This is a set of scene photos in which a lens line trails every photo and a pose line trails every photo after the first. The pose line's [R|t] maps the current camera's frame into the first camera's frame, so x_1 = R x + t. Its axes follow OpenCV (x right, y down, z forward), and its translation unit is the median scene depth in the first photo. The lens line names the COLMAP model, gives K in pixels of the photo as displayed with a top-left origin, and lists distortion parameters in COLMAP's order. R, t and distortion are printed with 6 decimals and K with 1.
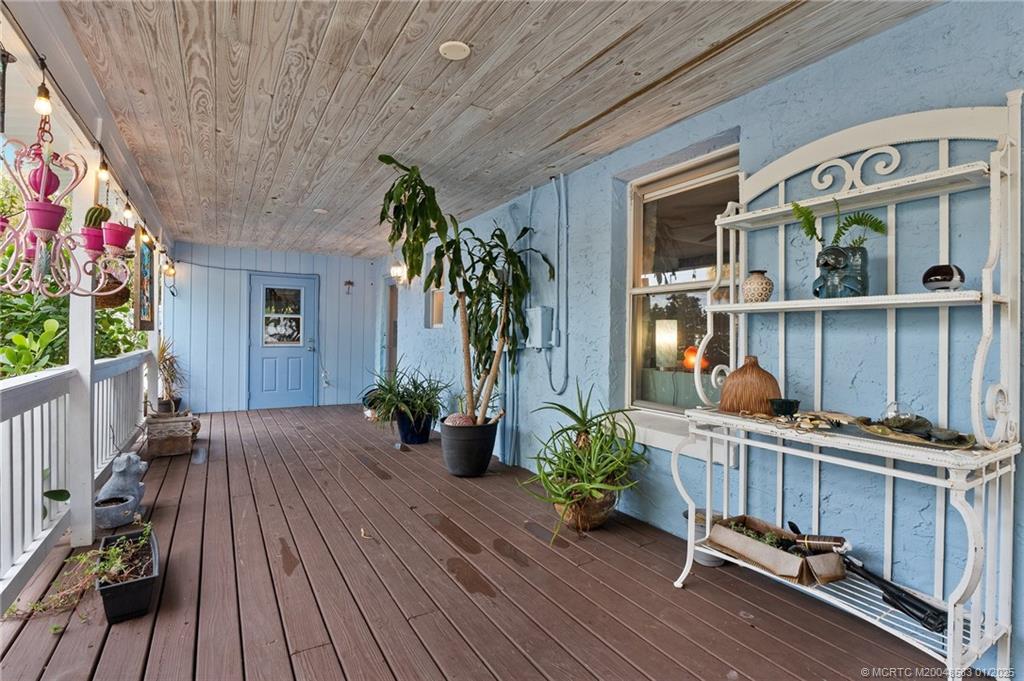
lens RADIAL K [[485.0, 0, 512.0], [0, 485.0, 340.5], [0, 0, 1]] dist [-0.000489, -0.000723]
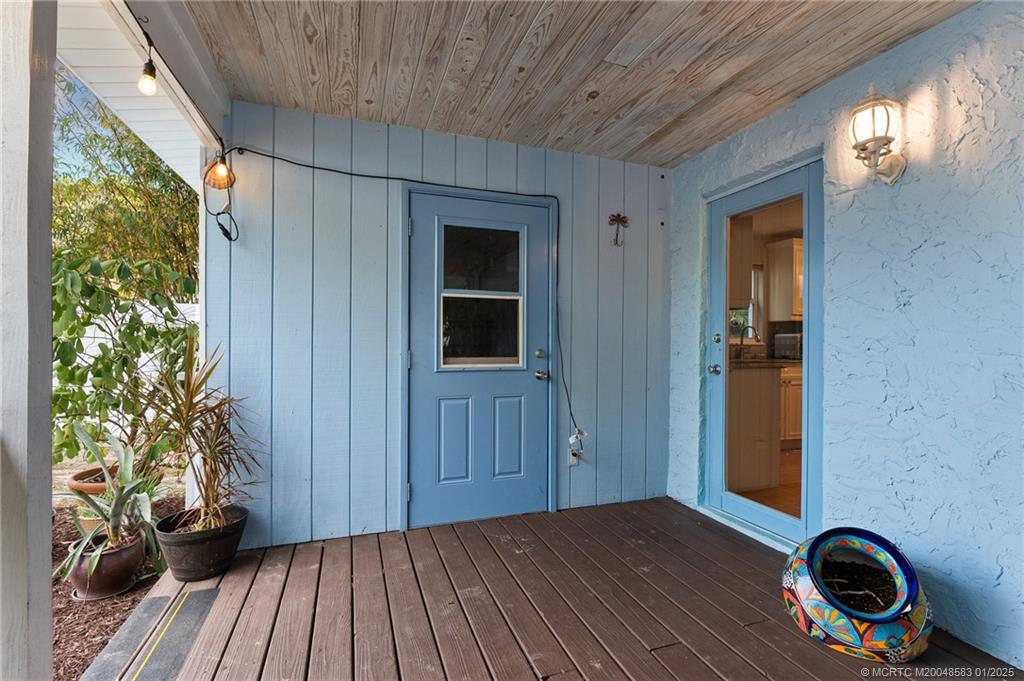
lens RADIAL K [[485.0, 0, 512.0], [0, 485.0, 340.5], [0, 0, 1]] dist [-0.000489, -0.000723]
pose [[0.980764, -0.018324, -0.194334, -0.361944], [0.015433, 0.999747, -0.016384, -0.005075], [0.194585, 0.013069, 0.980799, 0.594967]]
